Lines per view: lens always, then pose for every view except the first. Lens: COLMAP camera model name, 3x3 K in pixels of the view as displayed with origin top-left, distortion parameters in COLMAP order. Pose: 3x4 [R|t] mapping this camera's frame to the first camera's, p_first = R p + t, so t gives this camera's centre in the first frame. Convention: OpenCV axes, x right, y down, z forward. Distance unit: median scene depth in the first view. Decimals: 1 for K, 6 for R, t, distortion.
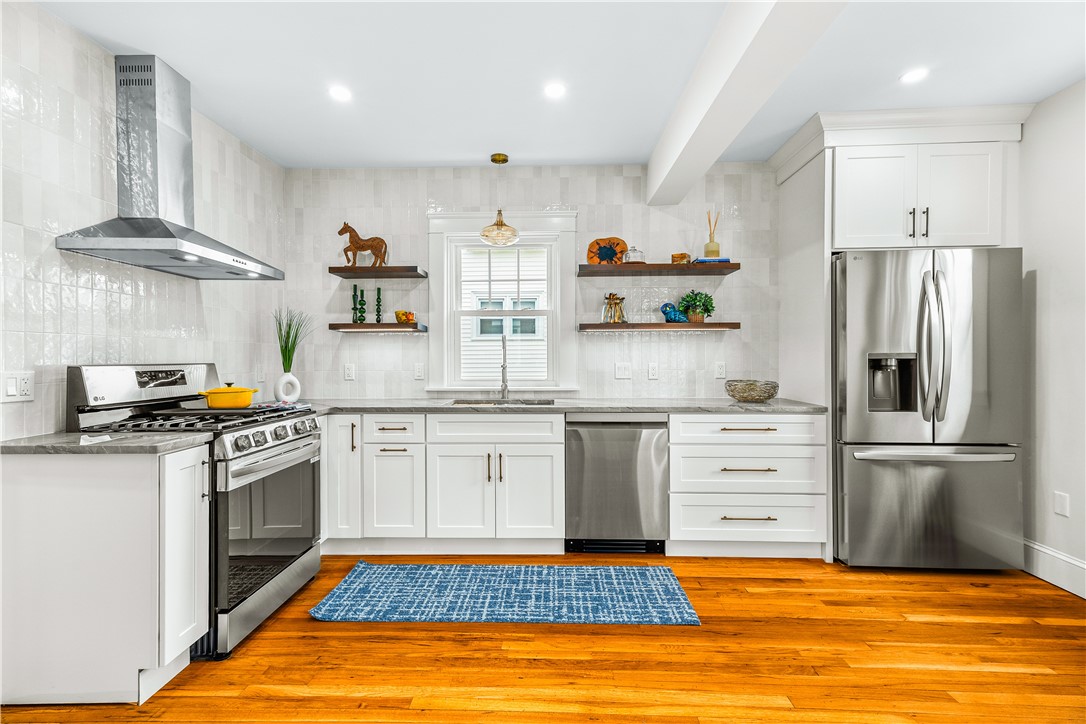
lens RADIAL K [[481.0, 0, 543.0], [0, 481.0, 362.0], [0, 0, 1]] dist [0.024247, 0.000101]
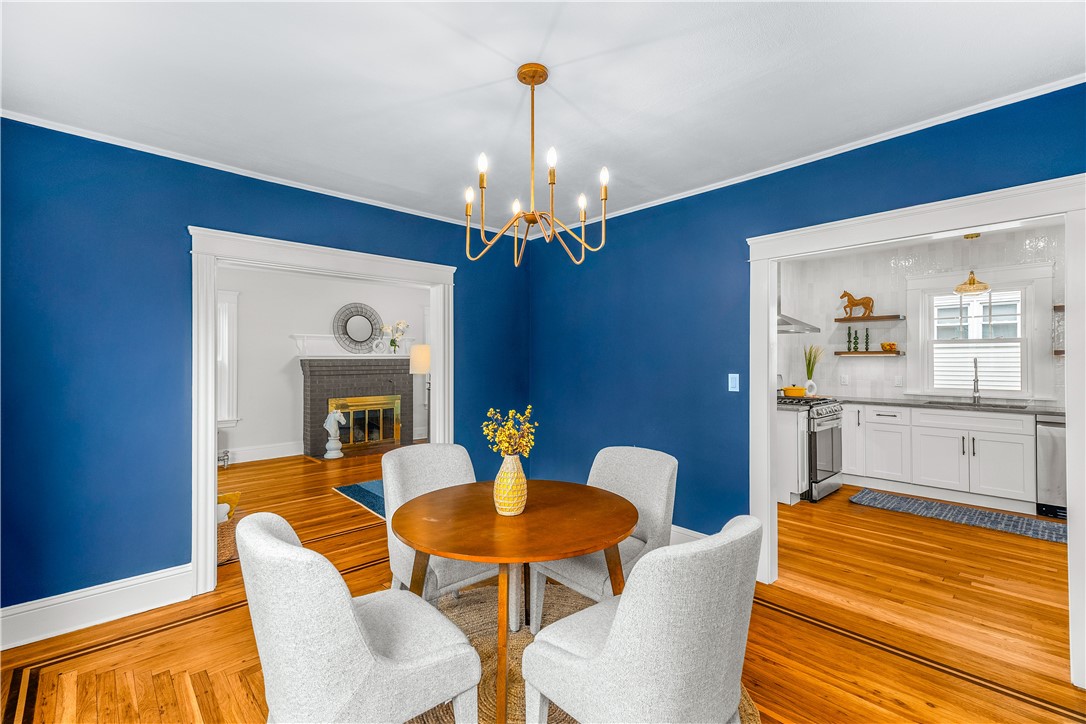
lens RADIAL K [[481.0, 0, 543.0], [0, 481.0, 362.0], [0, 0, 1]] dist [0.024247, 0.000101]
pose [[0.707009, 0.003640, -0.707195, 0.046636], [-0.007723, 0.999967, -0.002574, -0.035877], [0.707163, 0.007282, 0.707014, -1.077295]]
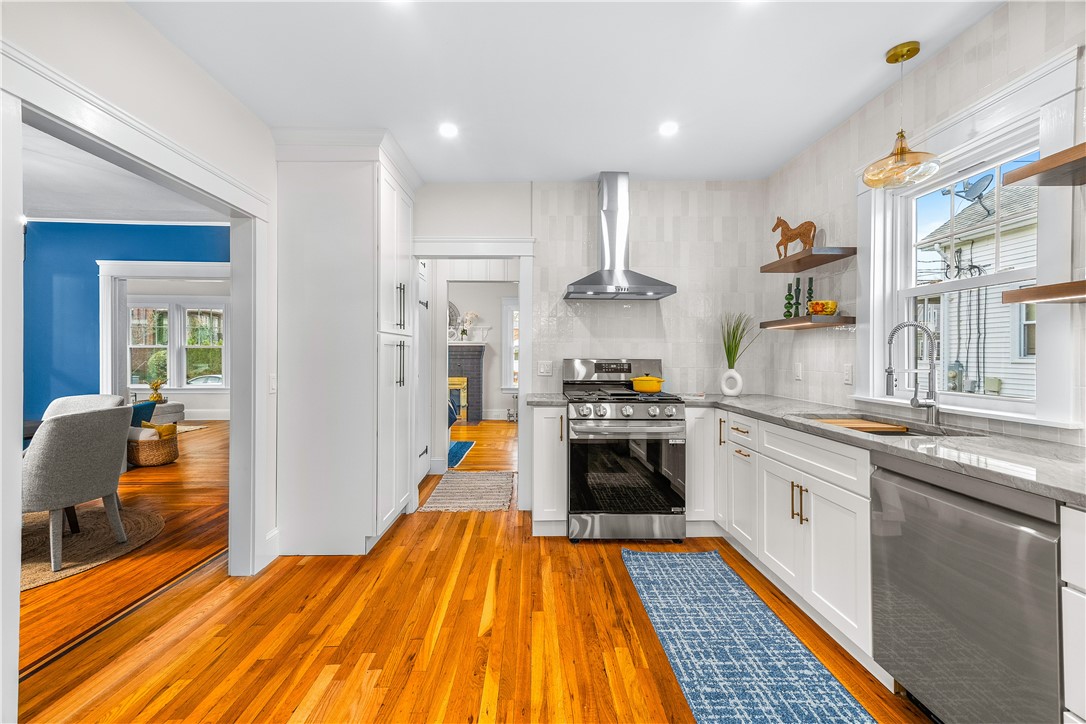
lens RADIAL K [[484.8, 0, 543.1], [0, 484.8, 358.6], [0, 0, 1]] dist [0.022589, 0.000045]
pose [[0.053421, 0.011267, -0.998508, 0.642961], [-0.013247, 0.999856, 0.010573, -0.009287], [0.998484, 0.012663, 0.053563, 0.560692]]
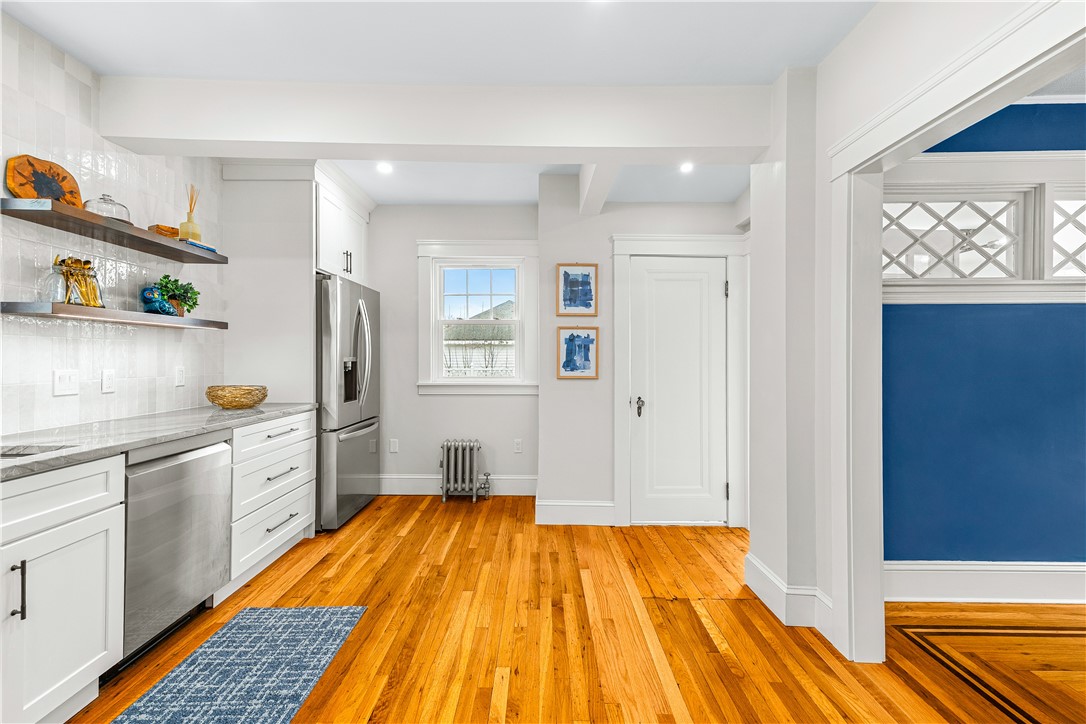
lens RADIAL K [[486.6, 0, 538.1], [0, 486.6, 363.6], [0, 0, 1]] dist [0.021949, 0.000369]
pose [[-0.029115, -0.005571, 0.999561, -0.601949], [0.009043, 0.999942, 0.005836, -0.005430], [-0.999535, 0.009209, -0.029063, 0.498321]]
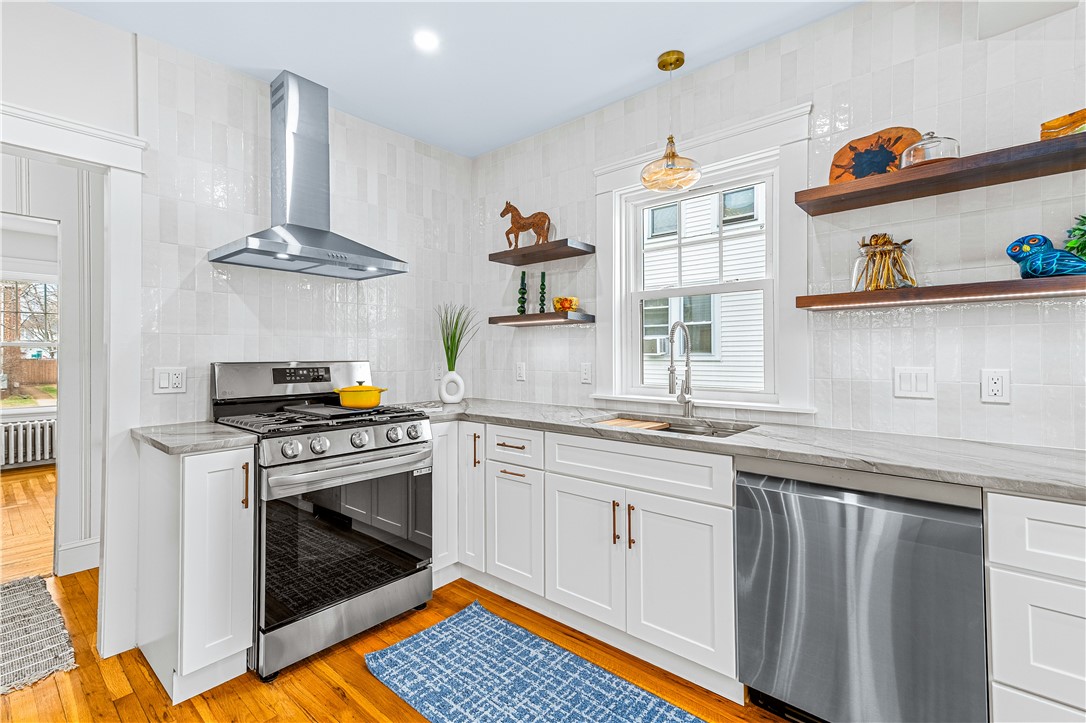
lens RADIAL K [[492.3, 0, 538.7], [0, 492.3, 352.0], [0, 0, 1]] dist [0.024133, 0.000661]
pose [[0.768870, -0.001225, -0.639404, 0.243629], [-0.006550, 0.999931, -0.009791, -0.007772], [0.639372, 0.011716, 0.768808, 0.409892]]
